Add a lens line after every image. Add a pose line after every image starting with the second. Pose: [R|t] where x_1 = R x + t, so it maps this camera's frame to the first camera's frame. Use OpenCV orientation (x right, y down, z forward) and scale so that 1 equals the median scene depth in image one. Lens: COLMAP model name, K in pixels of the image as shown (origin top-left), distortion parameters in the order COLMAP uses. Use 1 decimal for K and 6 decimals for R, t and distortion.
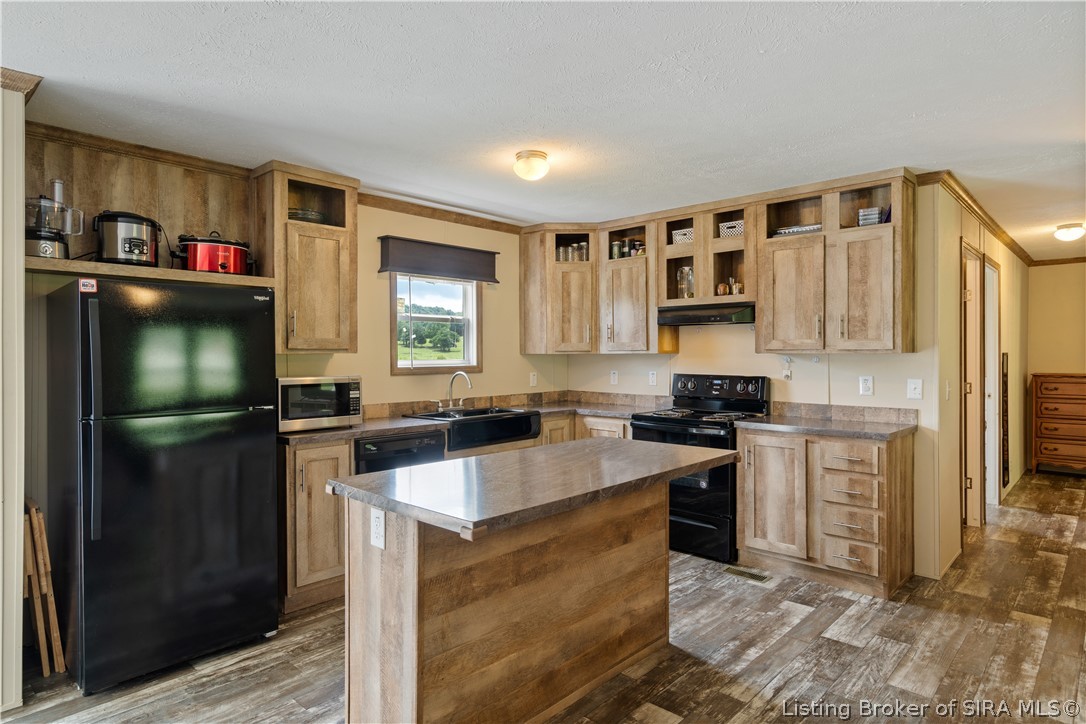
lens RADIAL K [[618.7, 0, 531.9], [0, 618.7, 358.3], [0, 0, 1]] dist [0.006679, 0.000836]
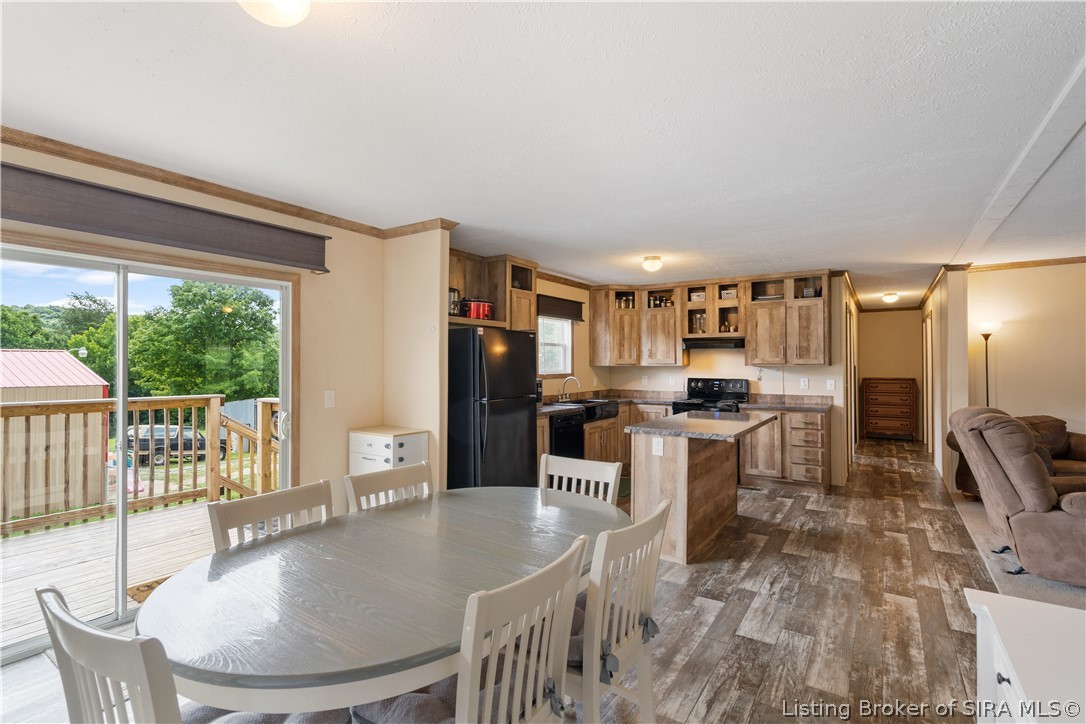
lens RADIAL K [[513.3, 0, 538.6], [0, 513.3, 359.8], [0, 0, 1]] dist [-0.001283, 0.000708]
pose [[0.986359, 0.003126, 0.164579, -0.498532], [-0.000566, 0.999878, -0.015597, -0.002128], [-0.164608, 0.015291, 0.986241, -0.375004]]
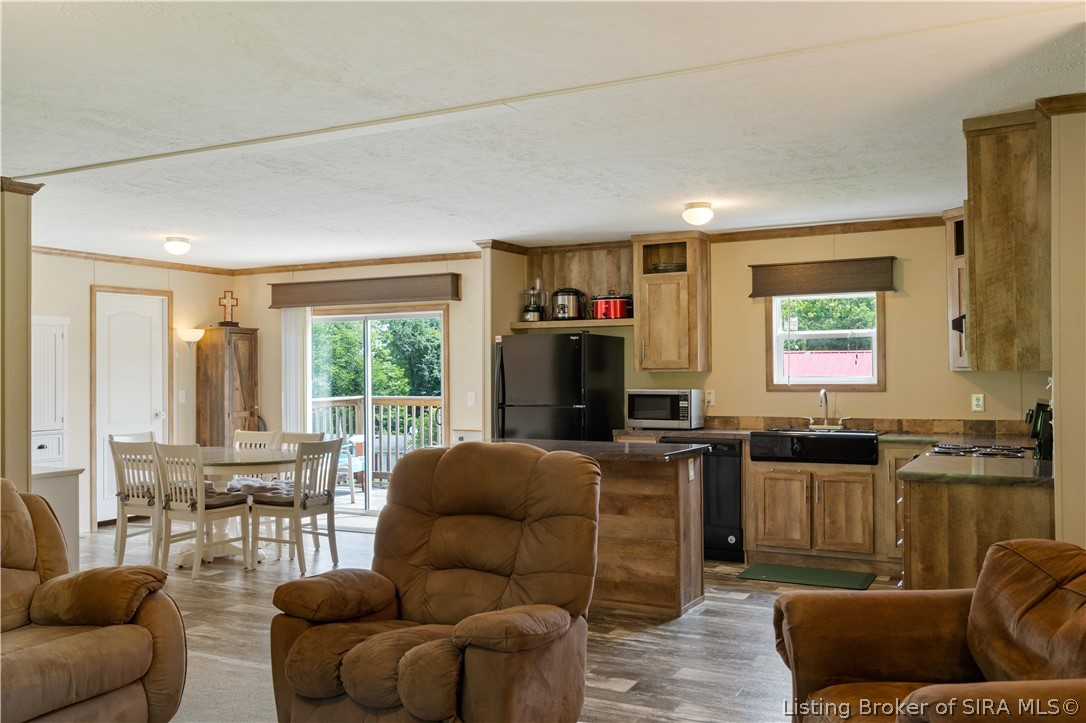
lens RADIAL K [[951.0, 0, 543.0], [0, 951.0, 361.5], [0, 0, 1]] dist [0.004684, 0.004824]
pose [[0.275390, -0.010911, -0.961271, 1.426446], [0.000047, 0.999936, -0.011337, -0.006312], [0.961332, 0.003077, 0.275373, 0.185057]]
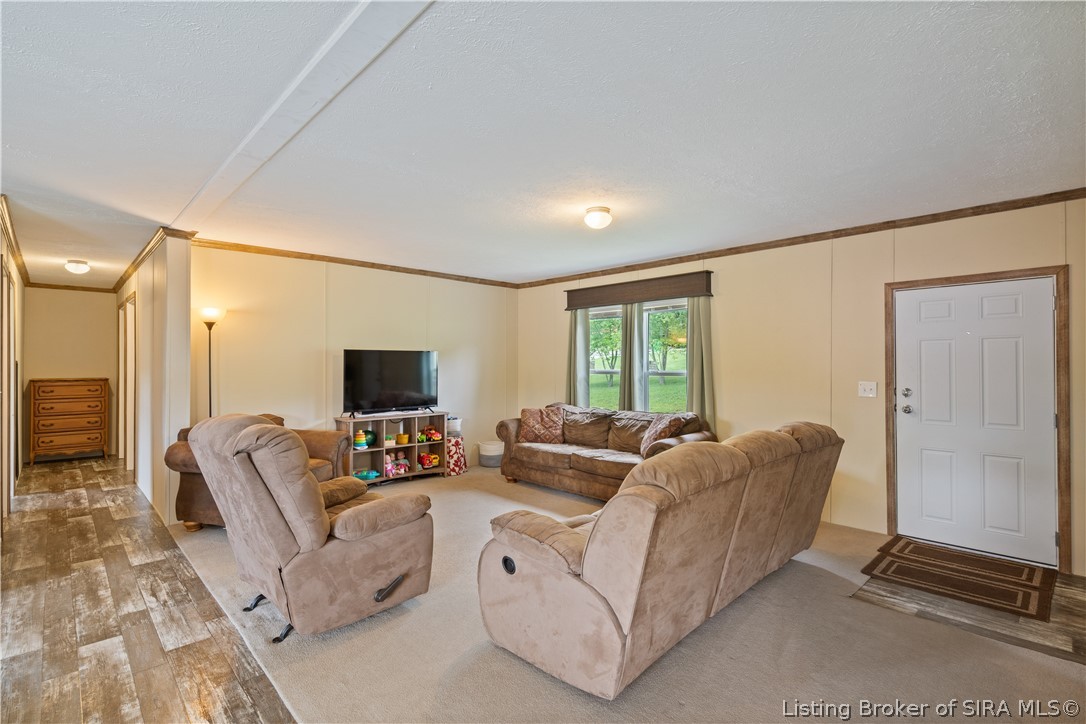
lens RADIAL K [[513.3, 0, 538.6], [0, 513.3, 359.8], [0, 0, 1]] dist [-0.001283, 0.000708]
pose [[0.056574, 0.008678, 0.998361, -0.182731], [0.007021, 0.999934, -0.009090, 0.006581], [-0.998374, 0.007524, 0.056510, -0.005604]]
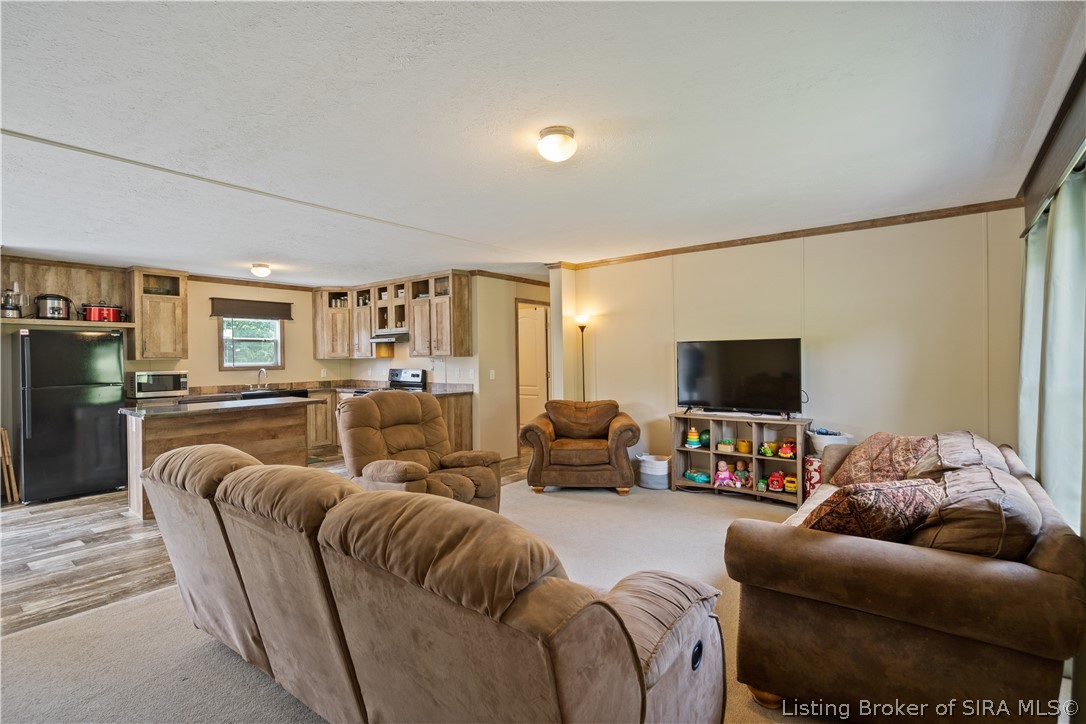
lens RADIAL K [[505.5, 0, 532.3], [0, 505.5, 361.3], [0, 0, 1]] dist [-0.001902, 0.000118]
pose [[0.996441, -0.010231, 0.083674, 0.666345], [0.010368, 0.999946, -0.001197, 0.010818], [-0.083657, 0.002061, 0.996492, -0.683534]]
